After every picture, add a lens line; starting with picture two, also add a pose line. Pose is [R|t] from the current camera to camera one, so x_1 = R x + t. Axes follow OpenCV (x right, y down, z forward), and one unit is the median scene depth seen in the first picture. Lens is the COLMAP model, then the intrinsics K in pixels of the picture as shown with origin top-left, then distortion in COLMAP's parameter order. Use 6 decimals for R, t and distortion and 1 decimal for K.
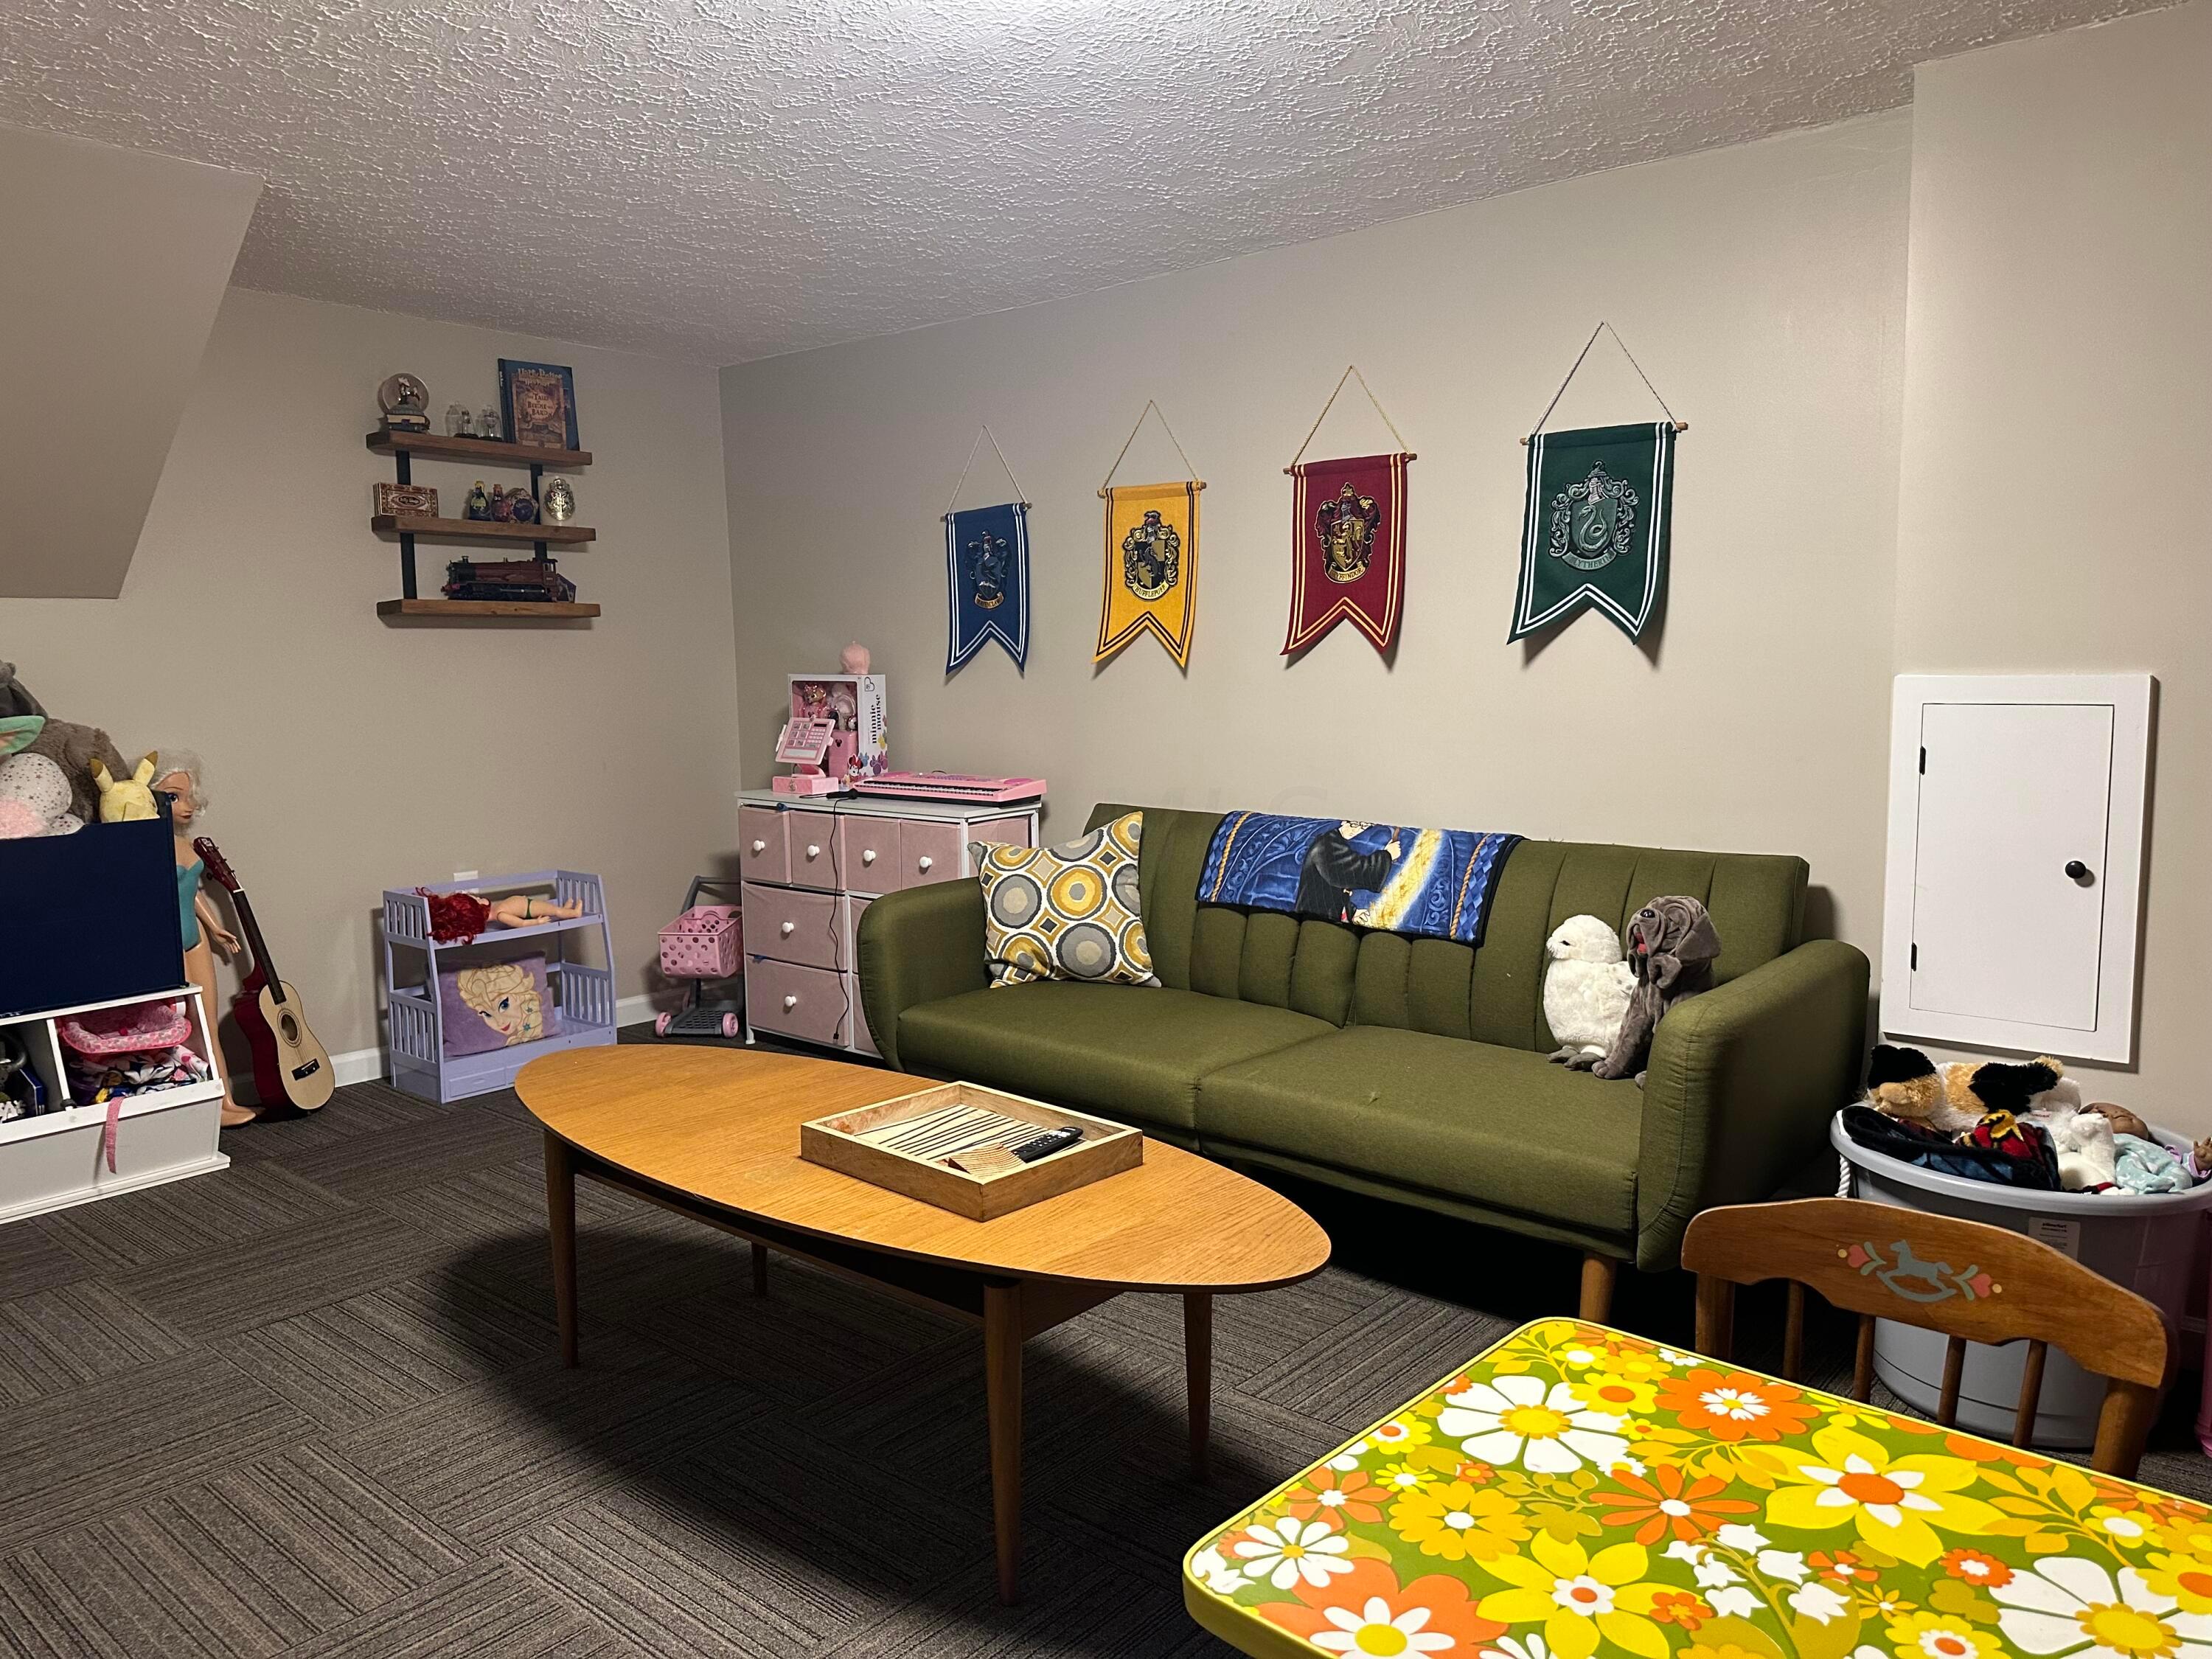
lens RADIAL K [[1568.4, 0, 1121.0], [0, 1568.4, 827.2], [0, 0, 1]] dist [0.004084, -0.001256]
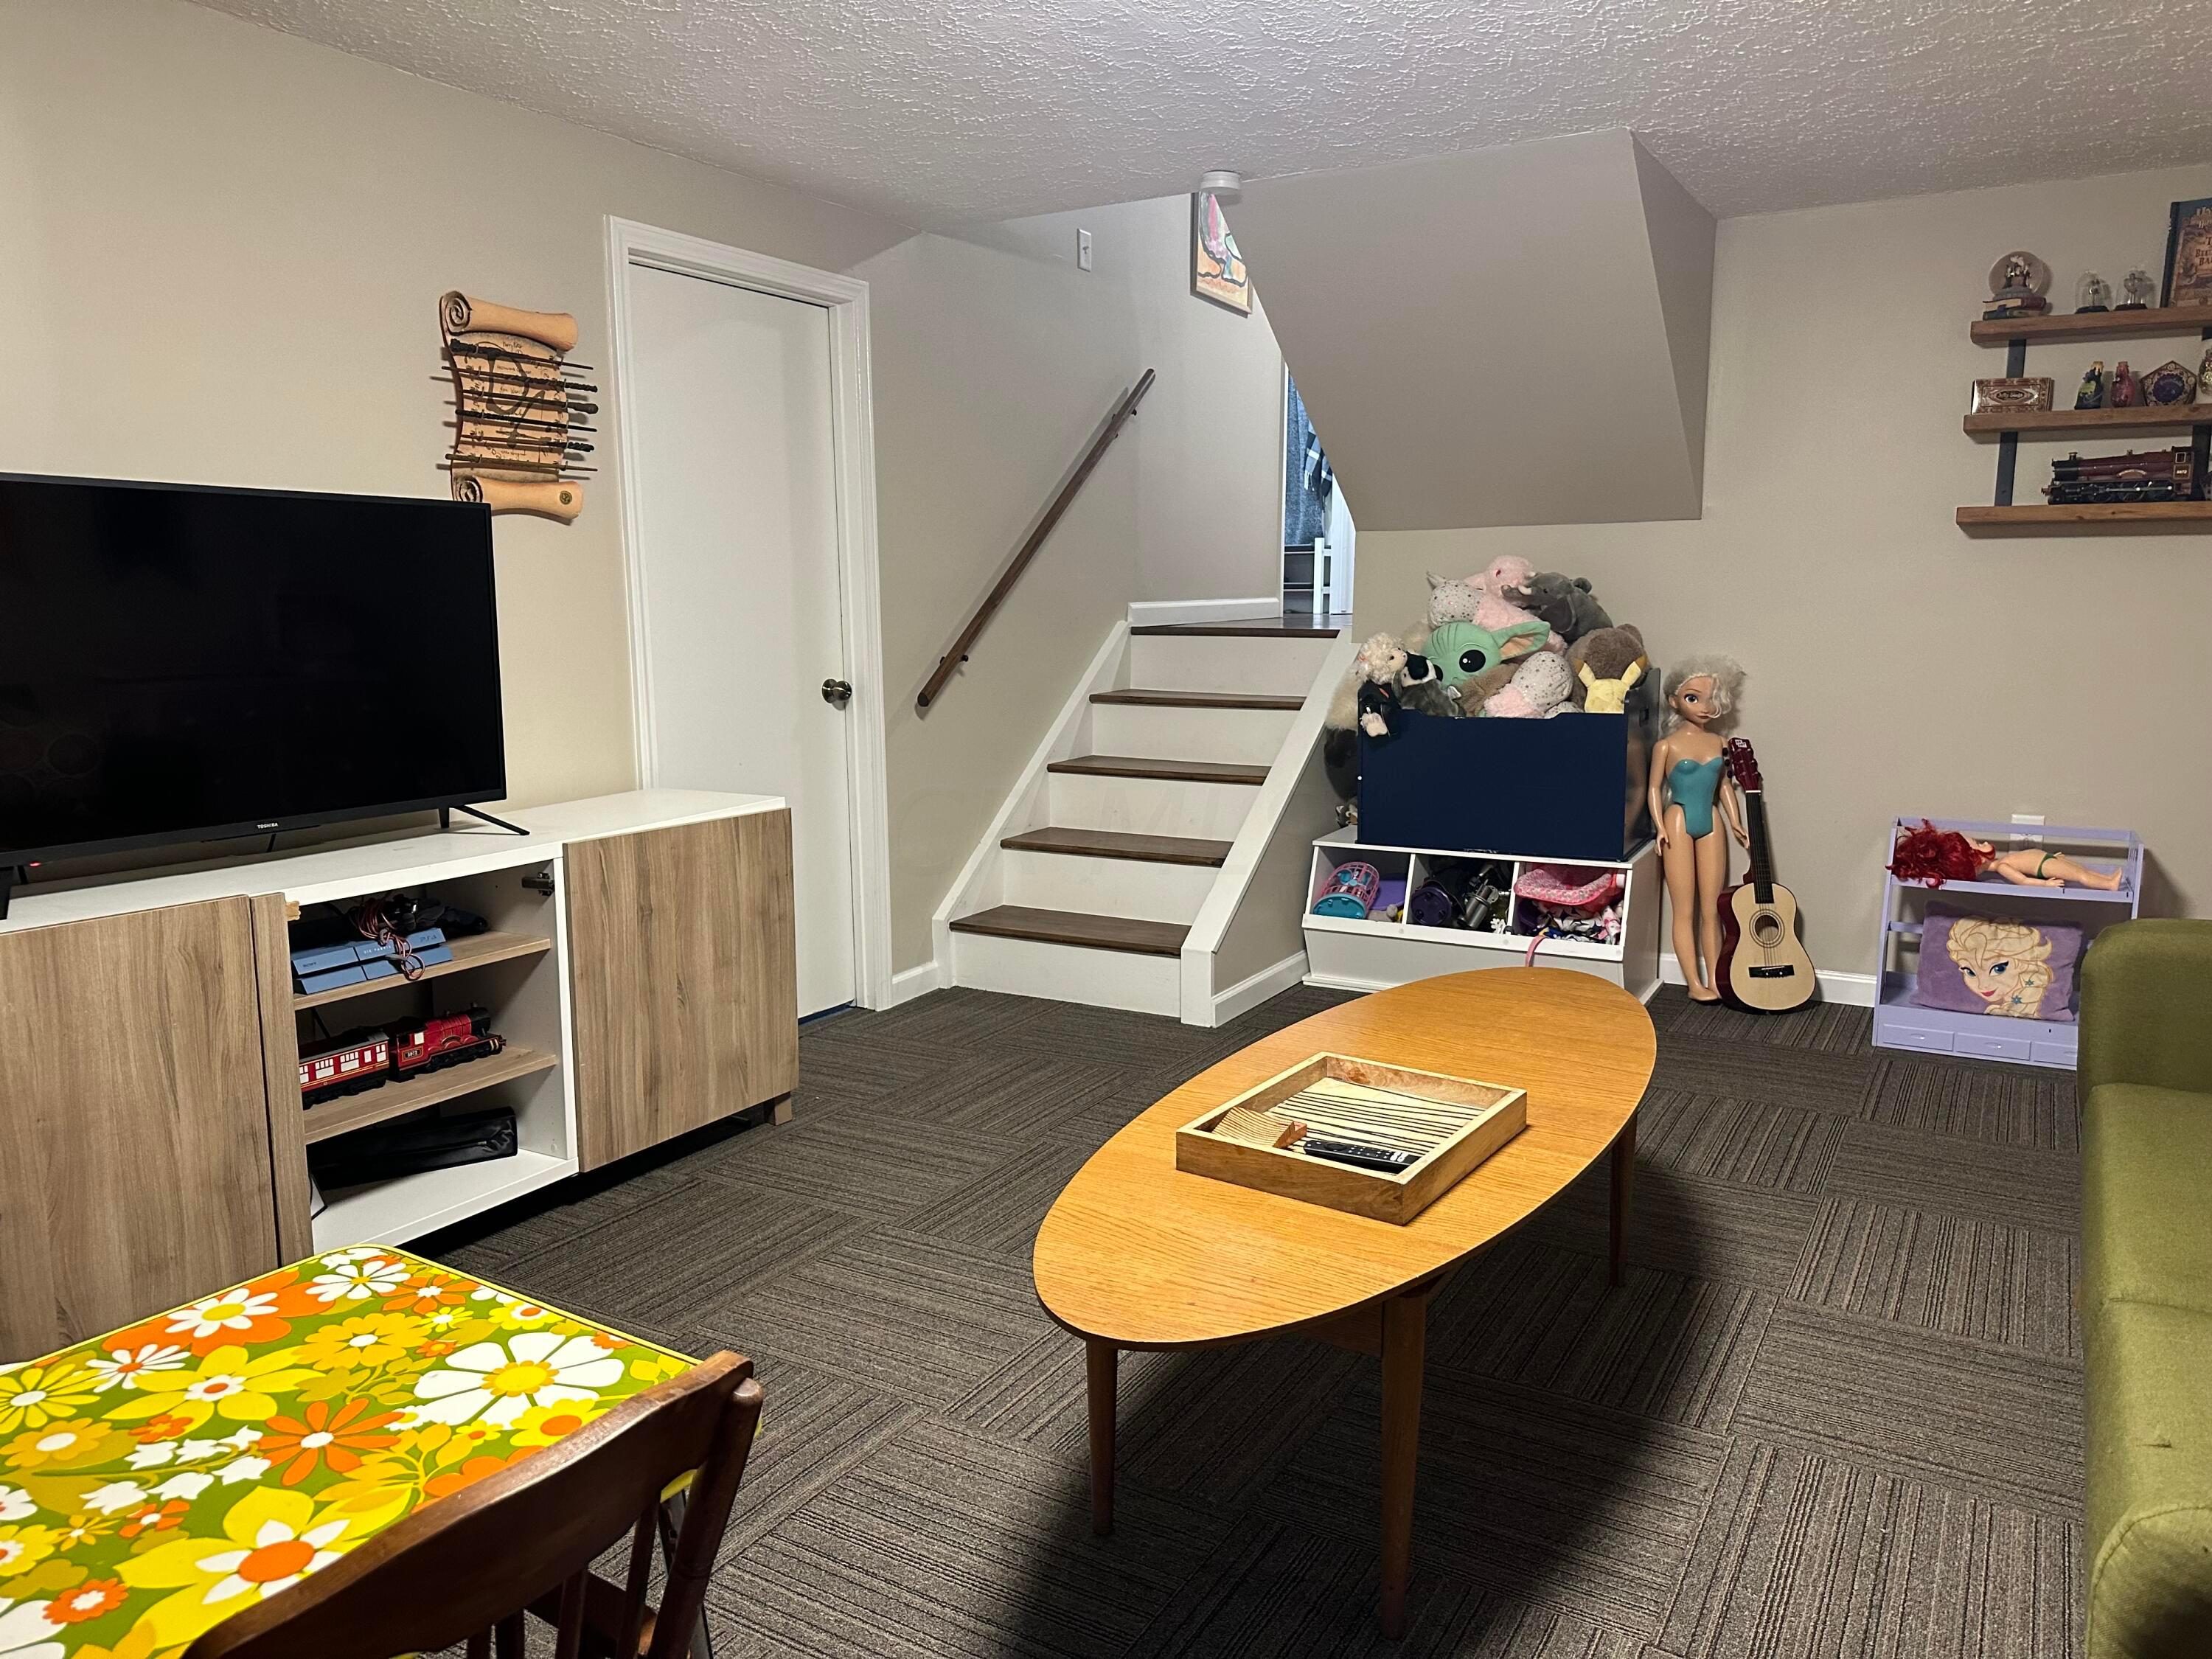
lens RADIAL K [[1568.4, 0, 1121.0], [0, 1568.4, 827.2], [0, 0, 1]] dist [0.004084, -0.001256]
pose [[0.168950, 0.162773, -0.972091, 0.469022], [-0.103000, 0.983785, 0.146829, -0.055419], [0.980228, 0.075319, 0.182976, 0.443927]]
